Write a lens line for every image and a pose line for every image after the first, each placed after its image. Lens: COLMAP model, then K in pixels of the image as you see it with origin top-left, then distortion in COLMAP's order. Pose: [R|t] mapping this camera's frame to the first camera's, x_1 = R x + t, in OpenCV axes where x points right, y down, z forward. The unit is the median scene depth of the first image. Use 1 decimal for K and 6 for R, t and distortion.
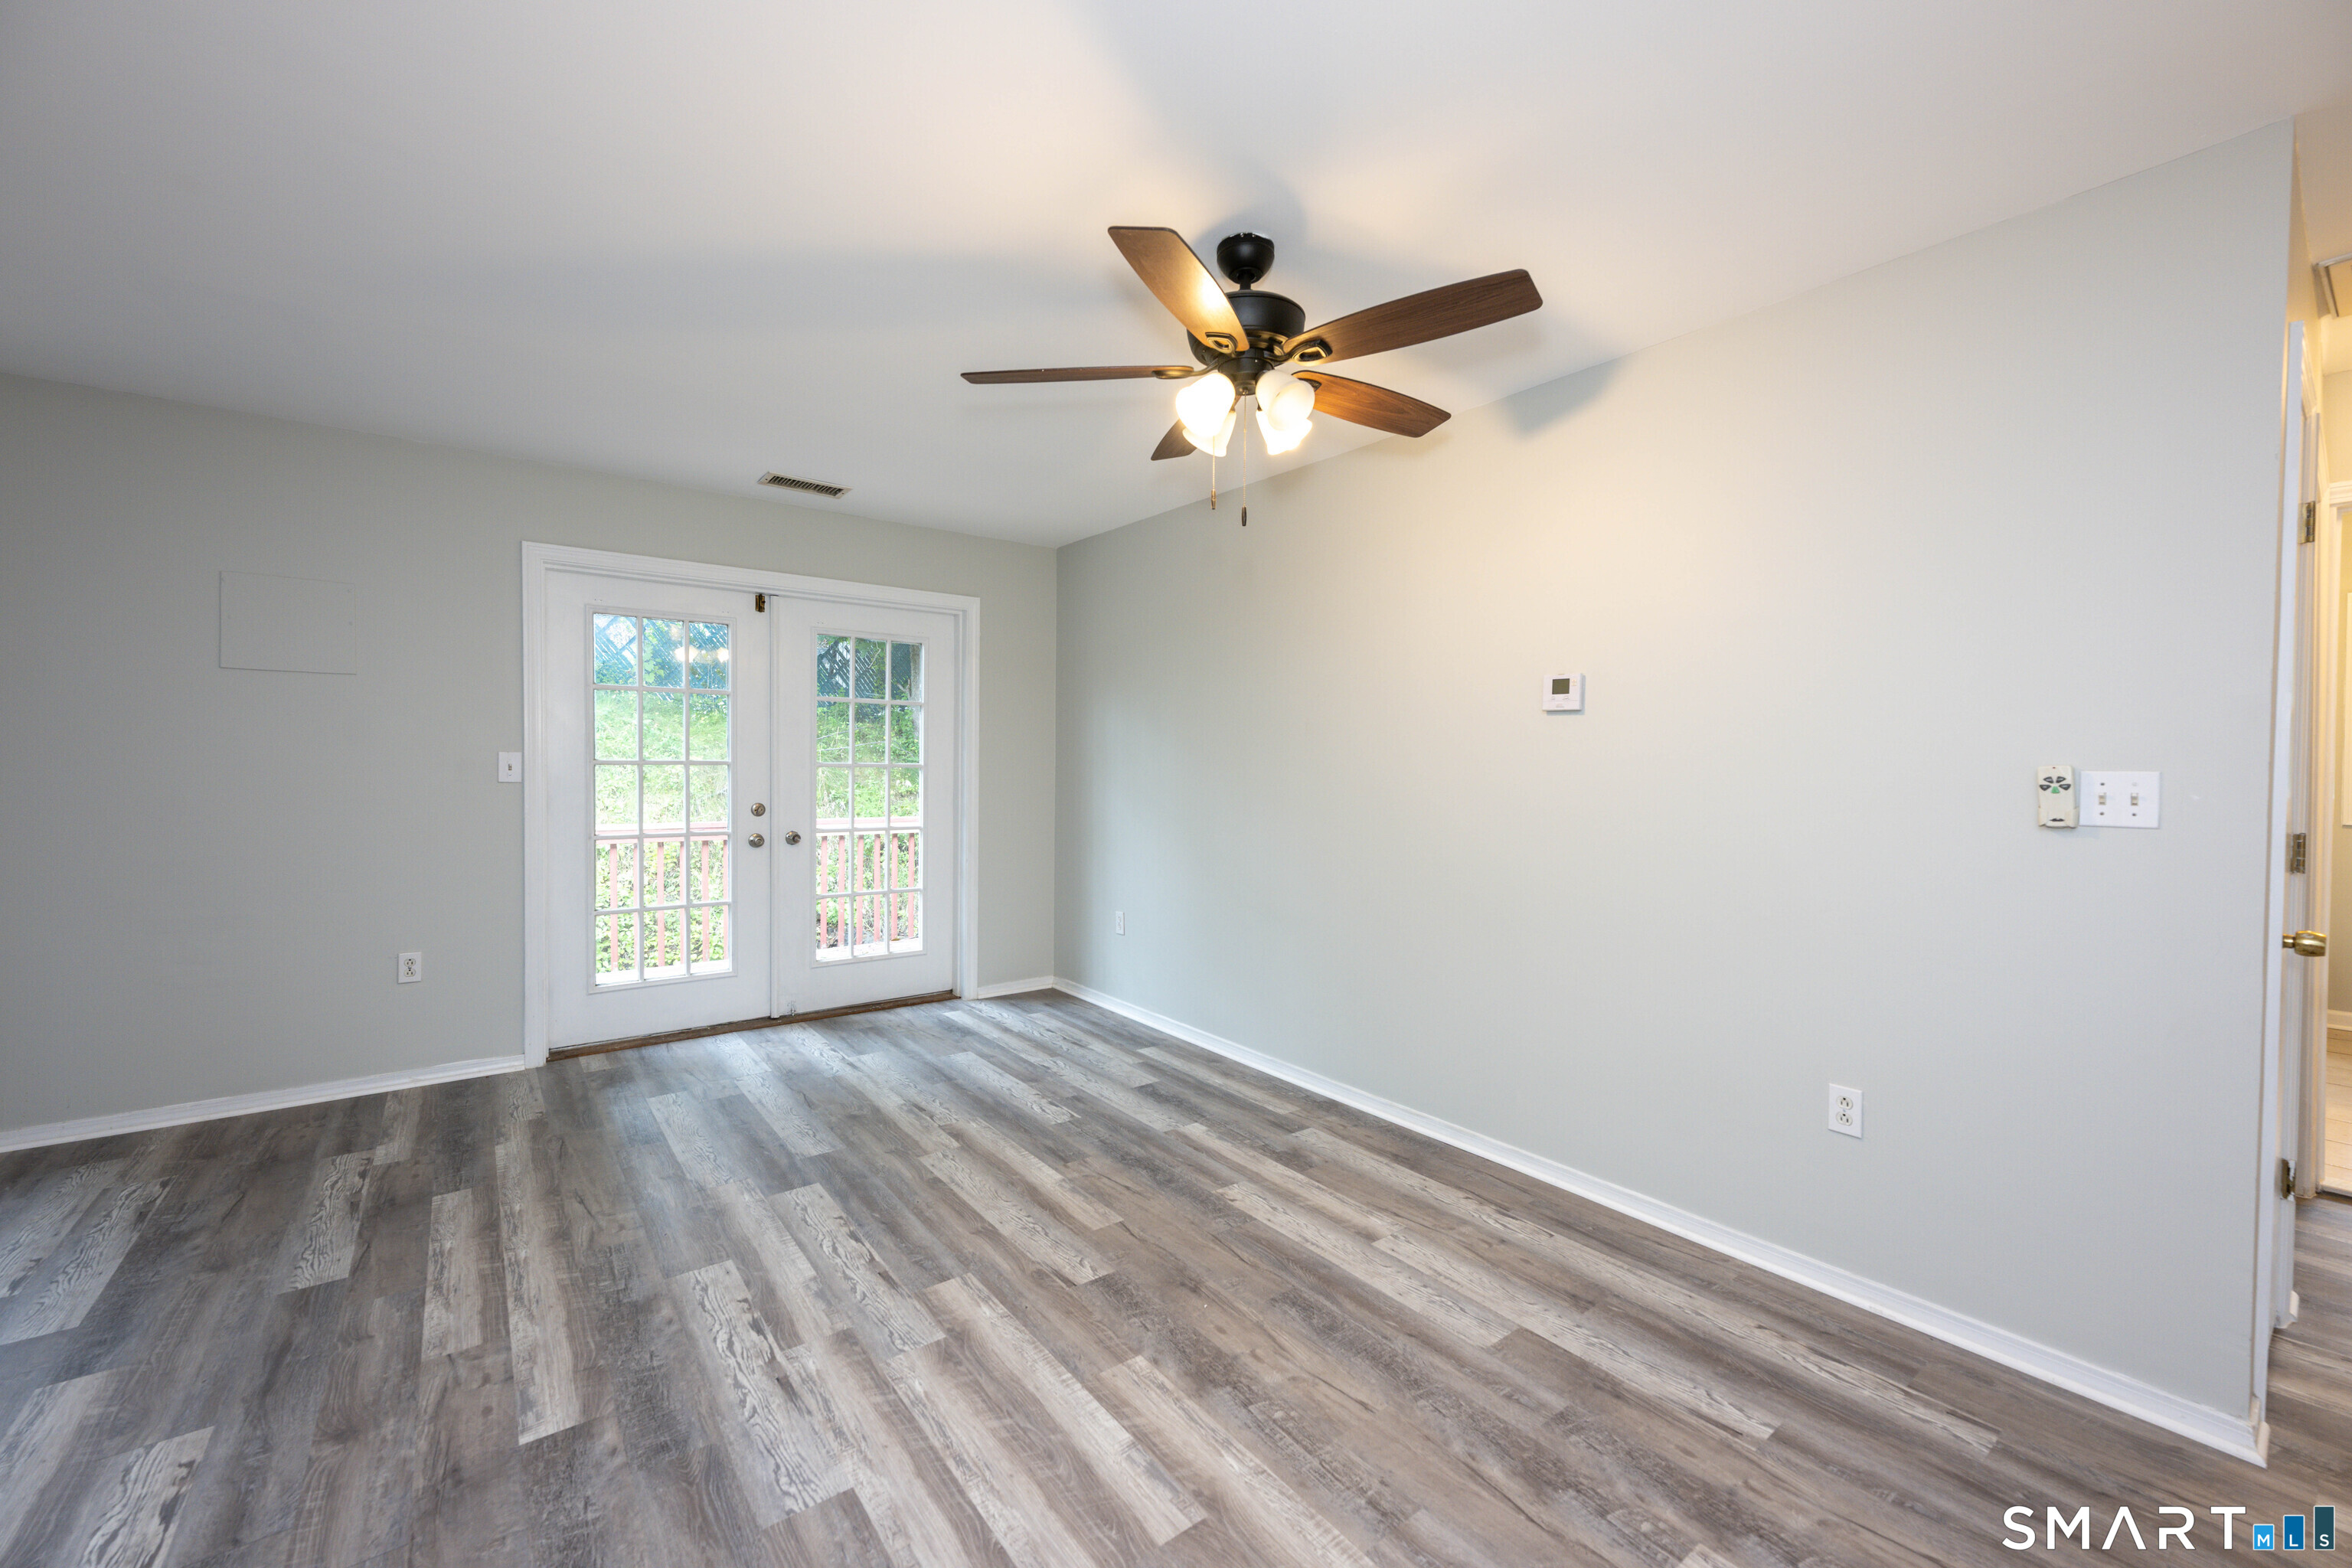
lens RADIAL K [[934.6, 0, 1160.9], [0, 934.6, 779.8], [0, 0, 1]] dist [-0.000902, 0.000094]
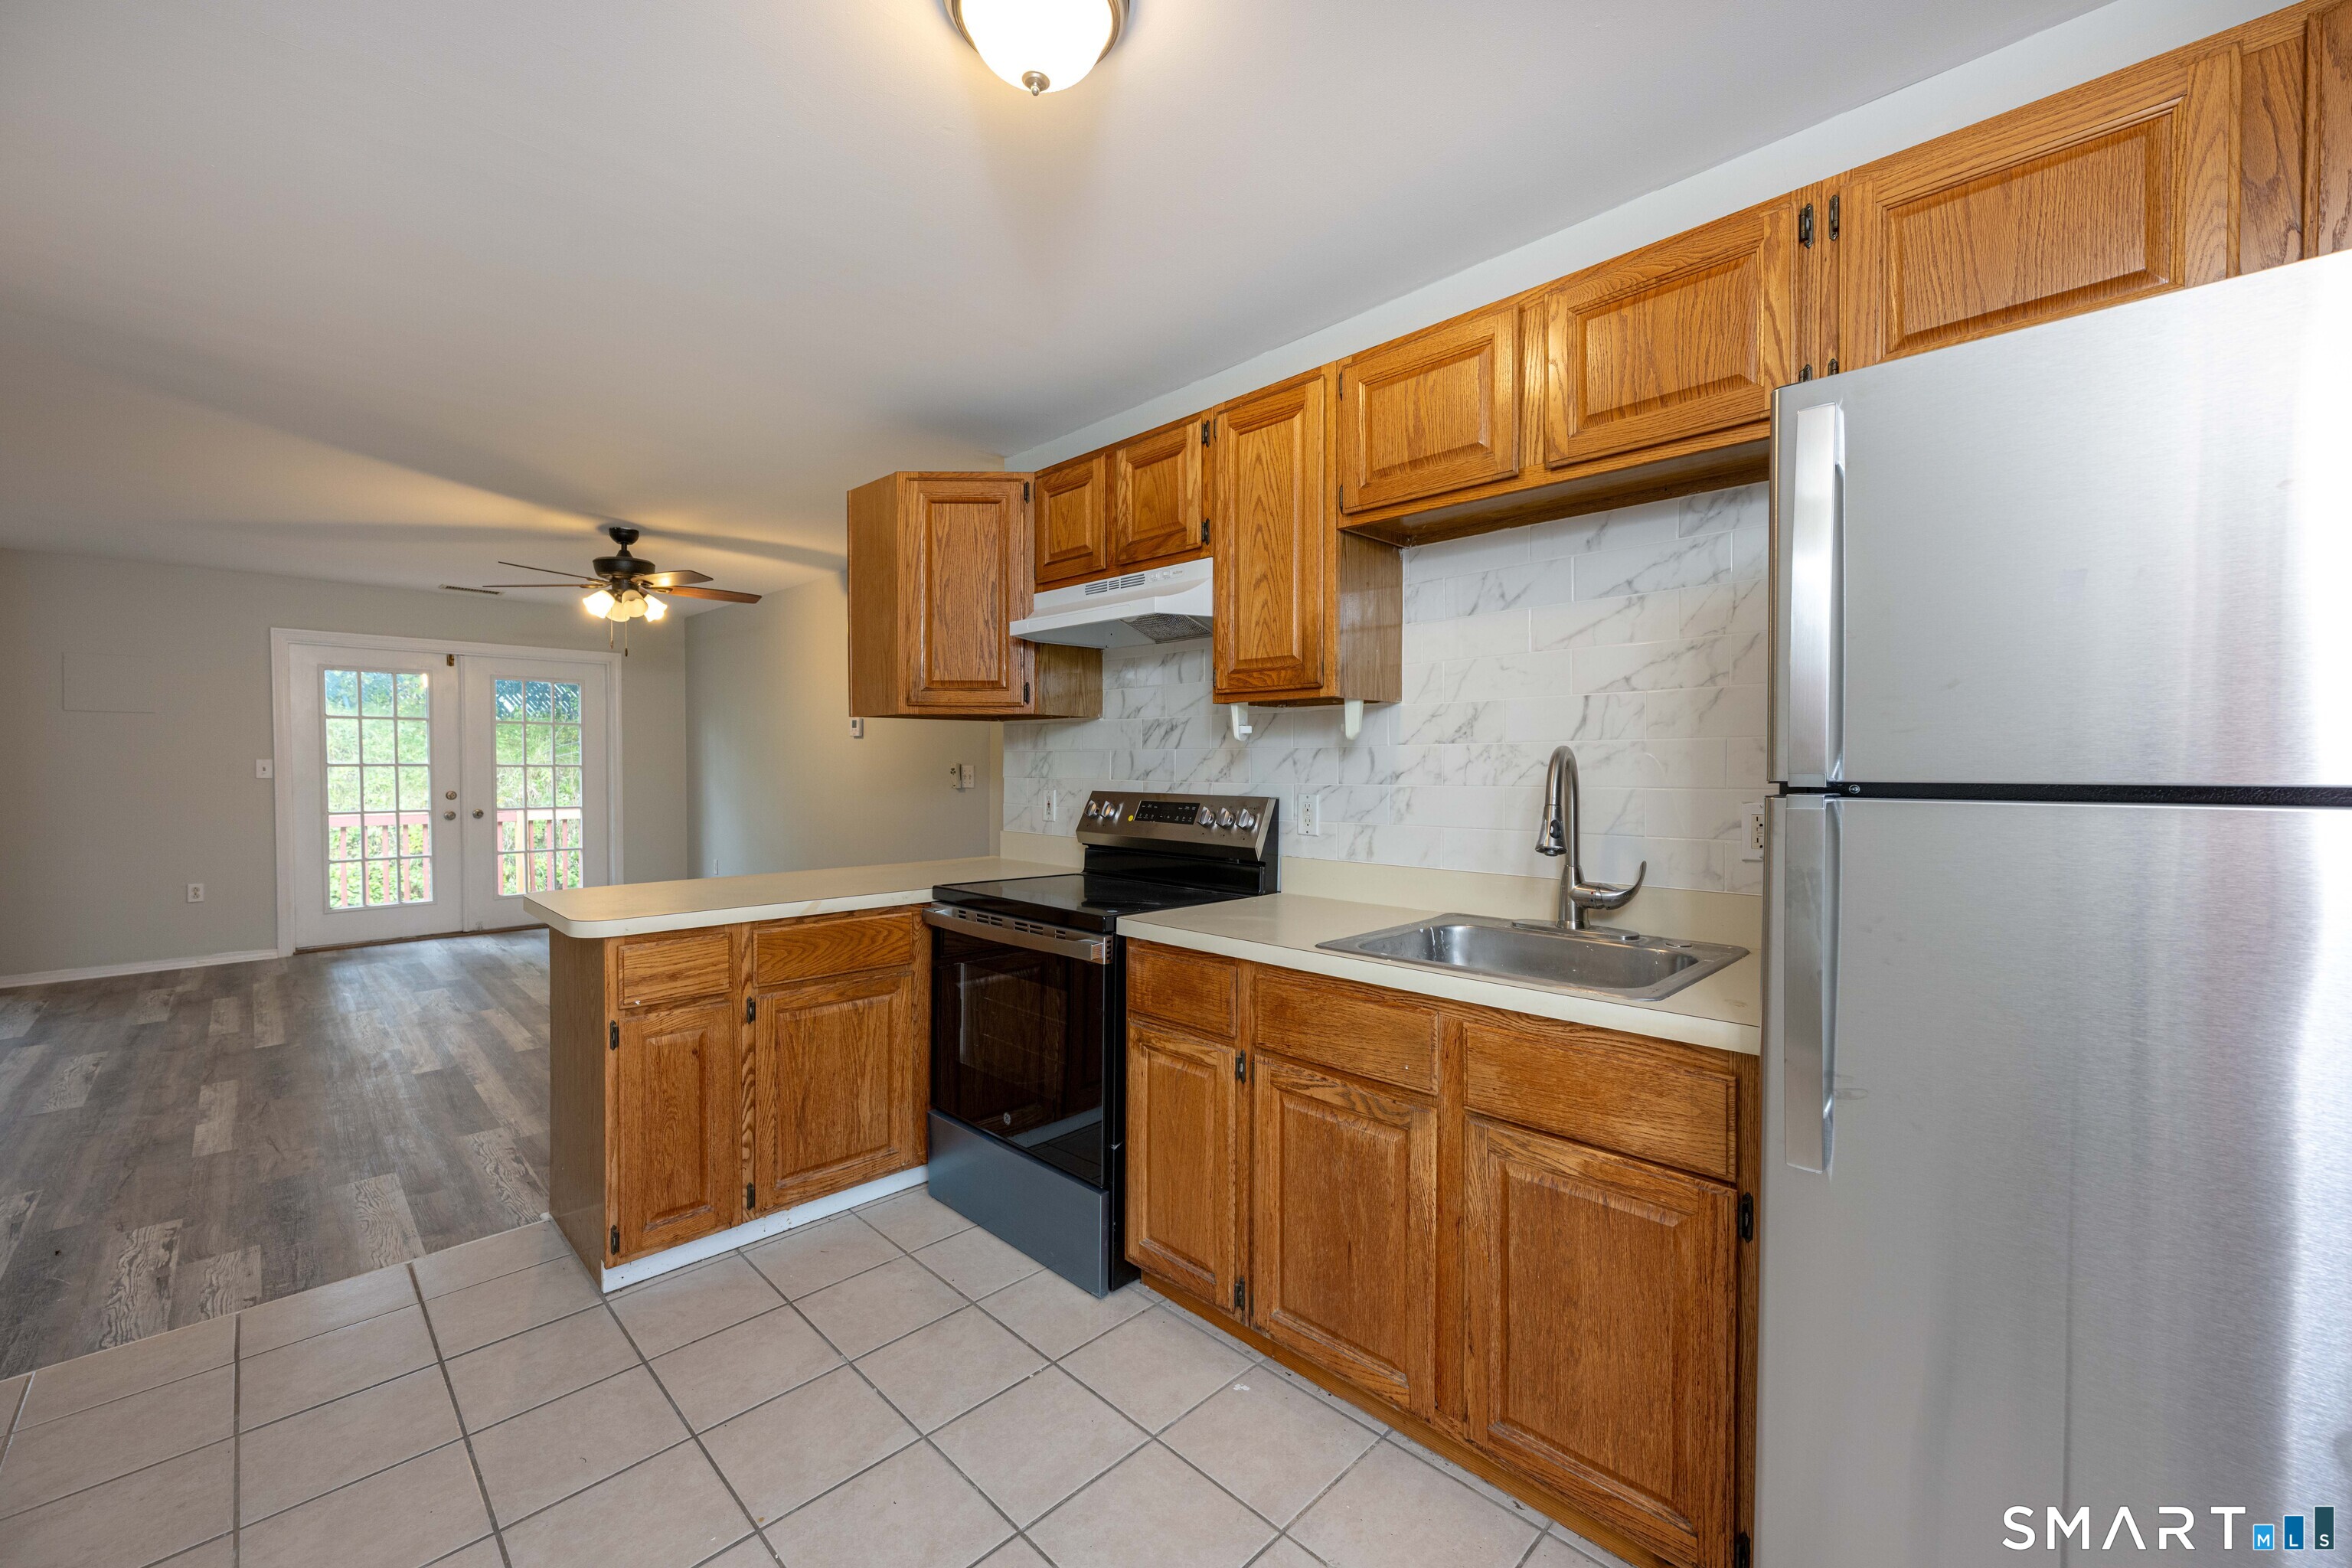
lens RADIAL K [[928.9, 0, 1163.9], [0, 928.9, 782.0], [0, 0, 1]] dist [-0.000548, 0.000081]
pose [[0.990409, -0.009349, 0.137848, 0.879288], [0.008451, 0.999939, 0.007099, 0.015571], [-0.137906, -0.005866, 0.990428, -1.134718]]
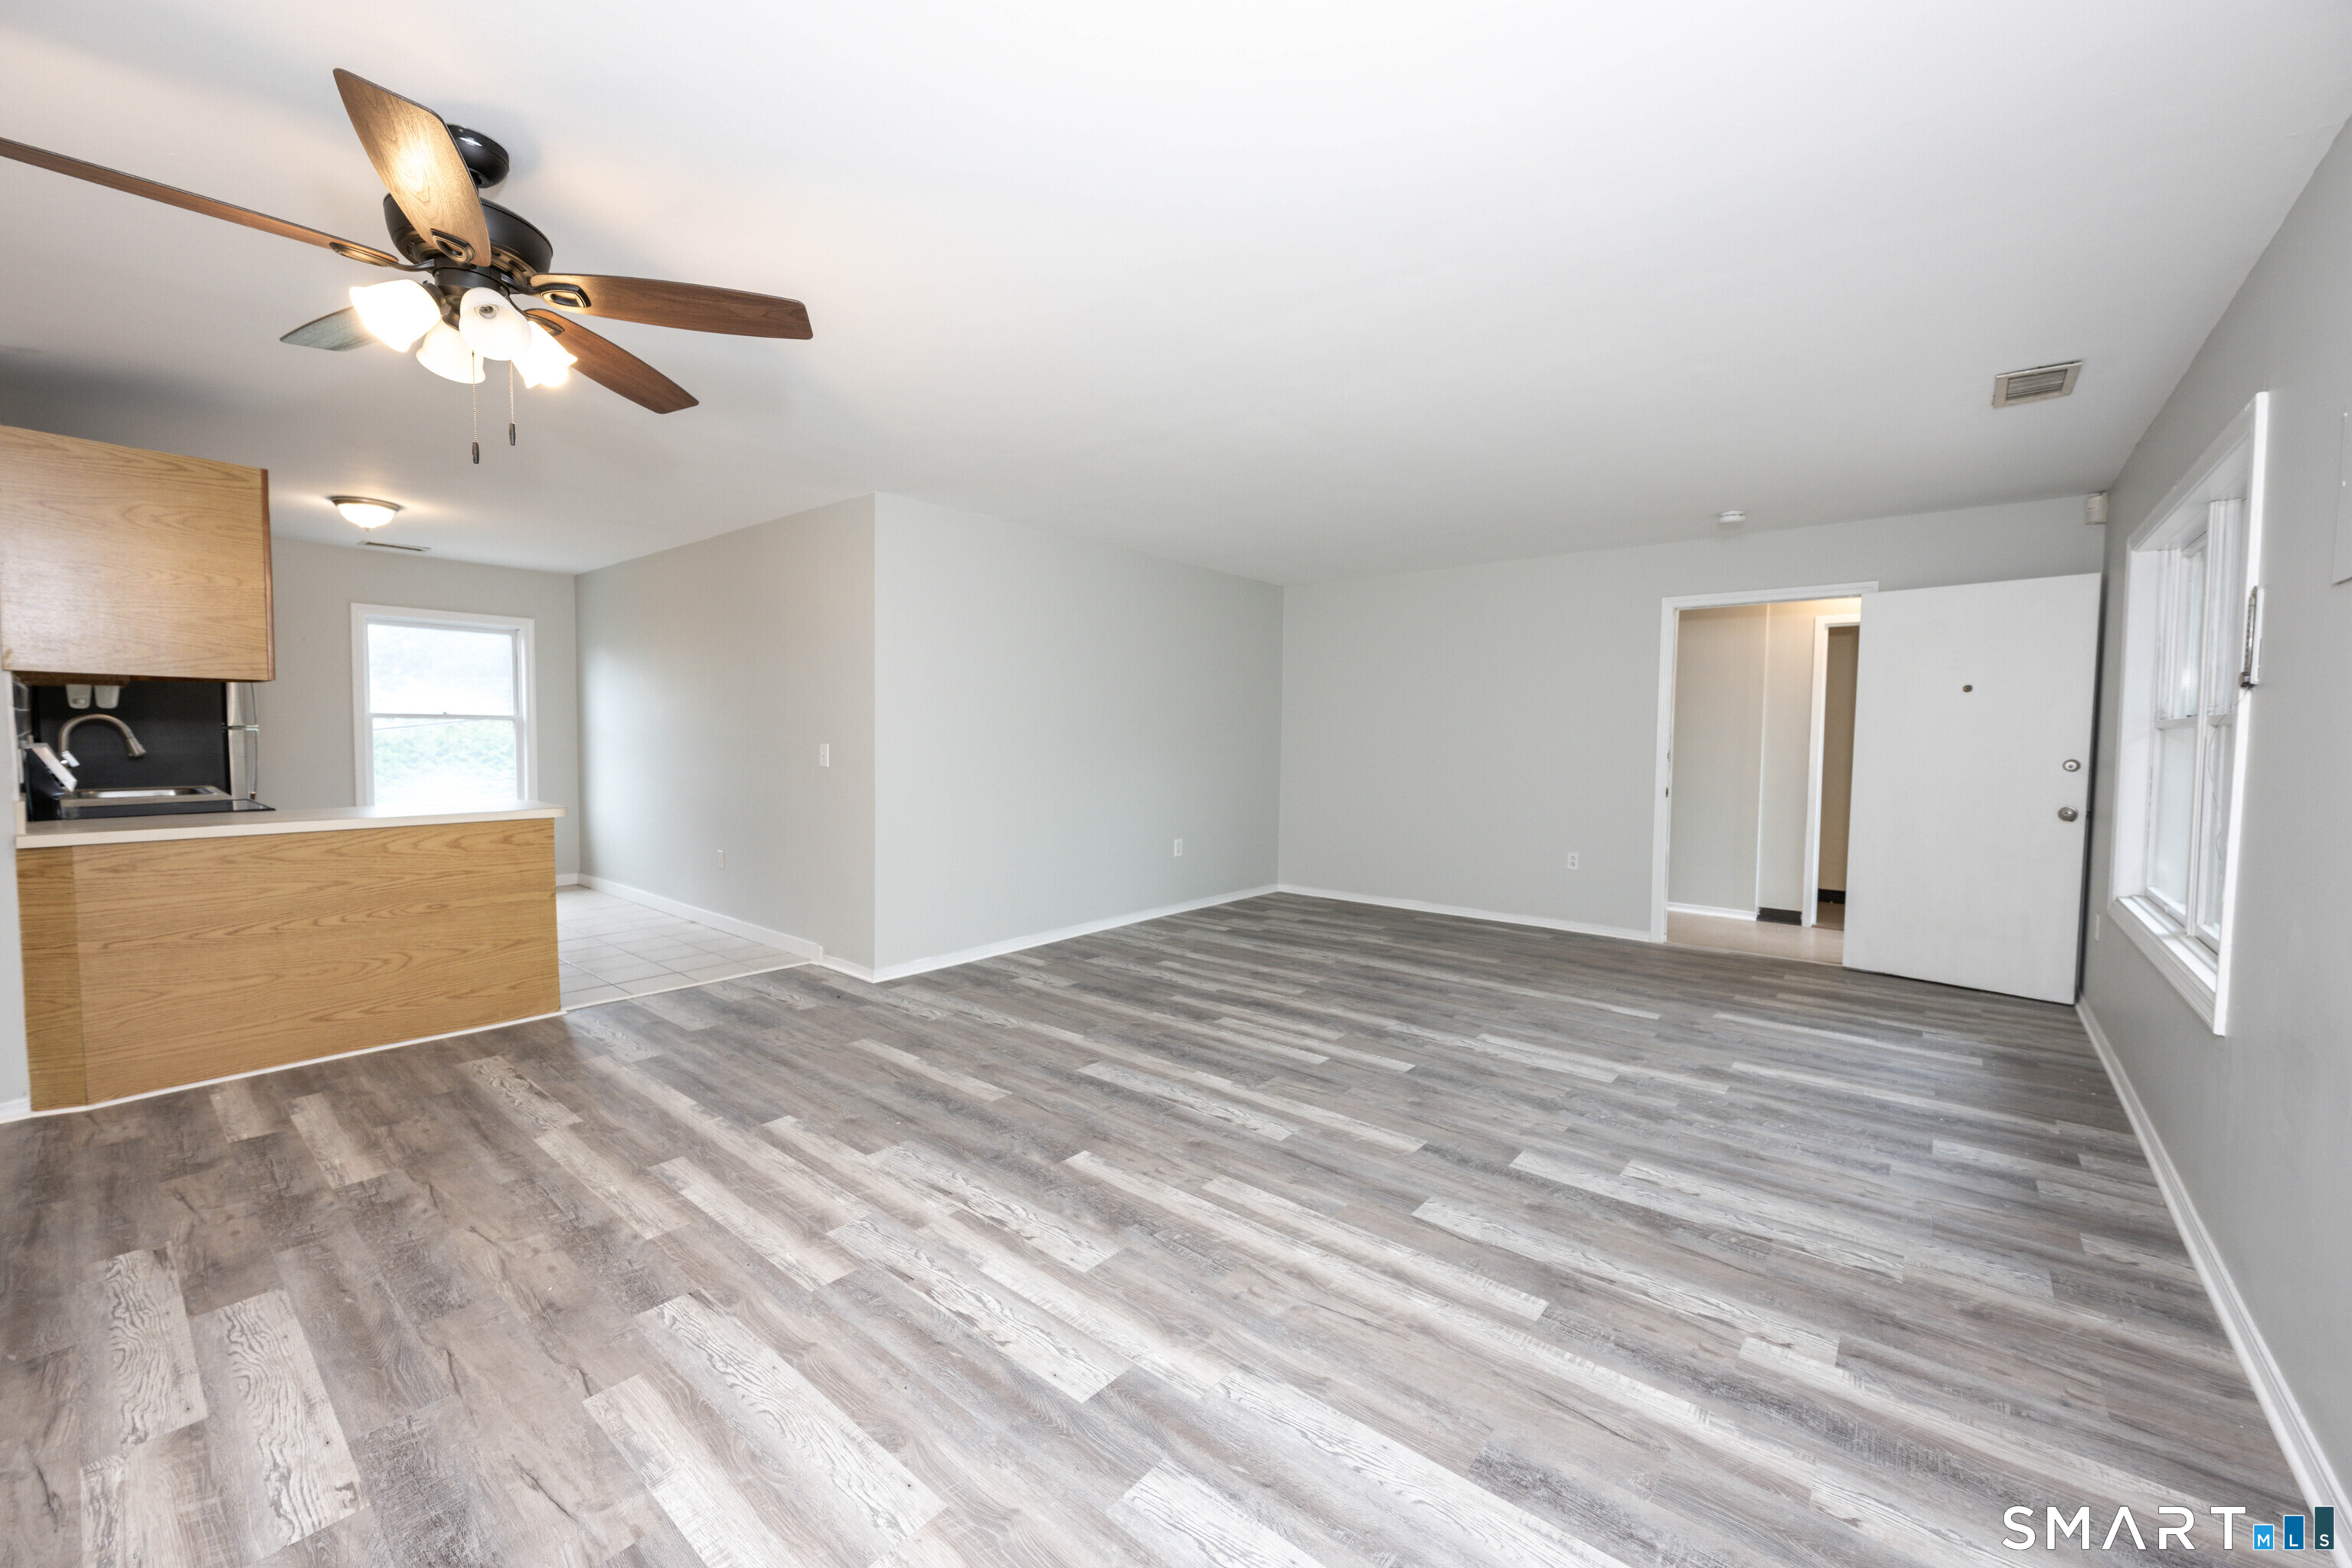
lens RADIAL K [[928.9, 0, 1163.9], [0, 928.9, 782.0], [0, 0, 1]] dist [-0.000548, 0.000081]
pose [[-0.974231, -0.006054, -0.225472, -0.297877], [-0.021444, 0.997598, 0.065869, -0.035251], [0.224532, 0.069006, -0.972020, 1.723382]]
